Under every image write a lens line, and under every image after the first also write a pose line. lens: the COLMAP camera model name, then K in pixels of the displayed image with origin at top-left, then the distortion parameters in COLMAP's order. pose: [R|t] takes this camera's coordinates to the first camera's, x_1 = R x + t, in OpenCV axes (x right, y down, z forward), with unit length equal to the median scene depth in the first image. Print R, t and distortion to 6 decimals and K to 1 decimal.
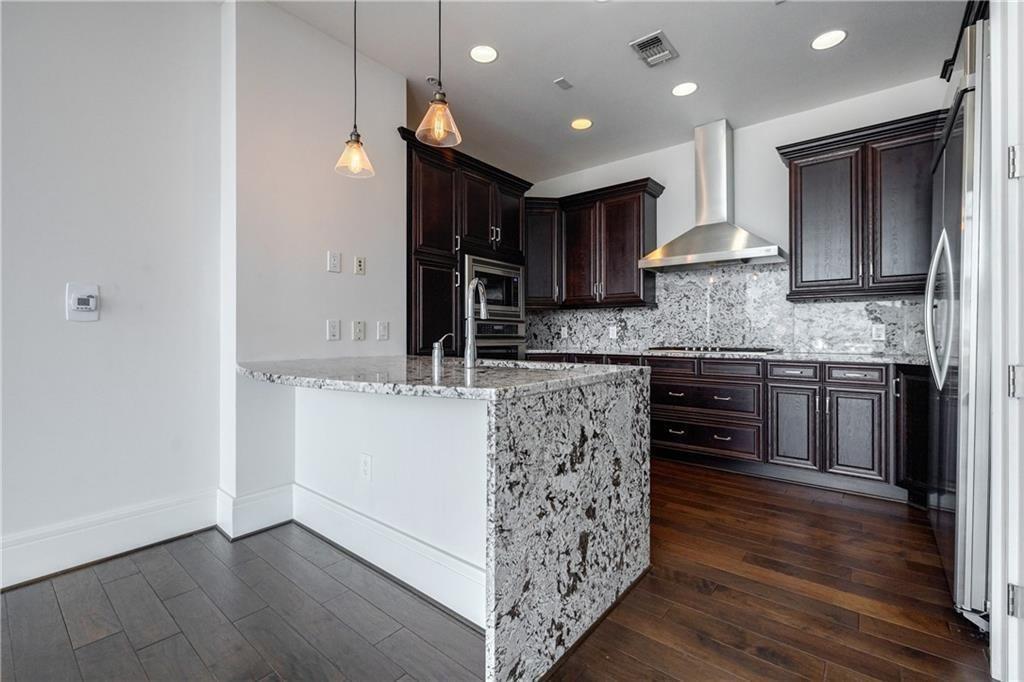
lens RADIAL K [[441.6, 0, 517.0], [0, 441.6, 335.1], [0, 0, 1]] dist [-0.000148, -0.000007]
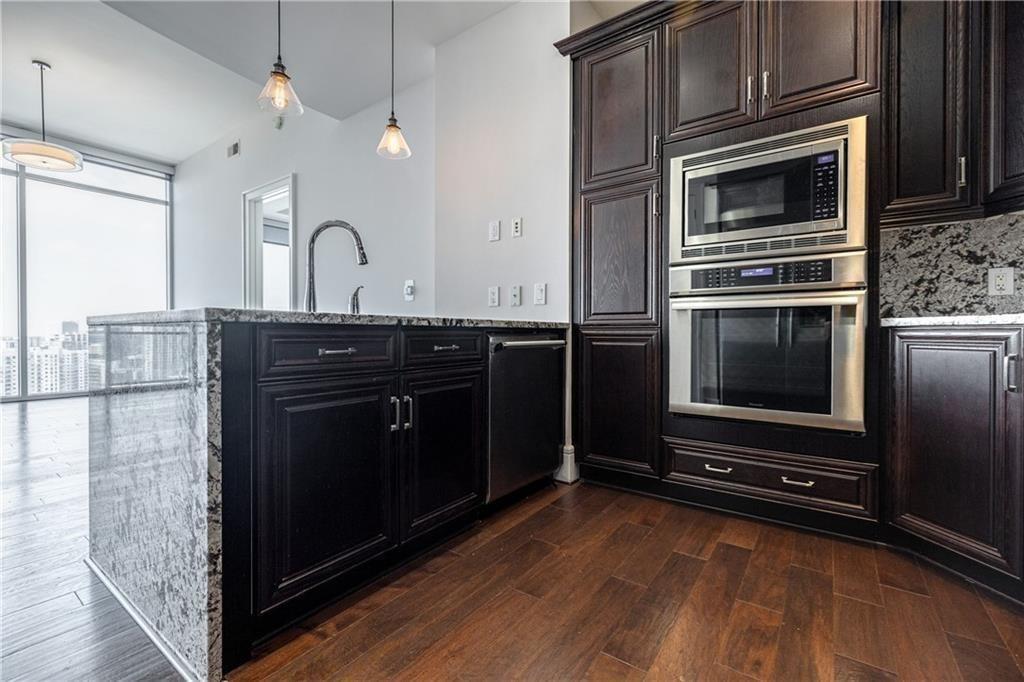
lens RADIAL K [[439.2, 0, 512.0], [0, 439.2, 341.0], [0, 0, 1]] dist [0.001570, 0.000069]
pose [[0.059856, 0.021045, -0.997985, 0.590929], [-0.000004, 0.999778, 0.021082, 0.066677], [0.998207, -0.001258, 0.059842, 0.929420]]
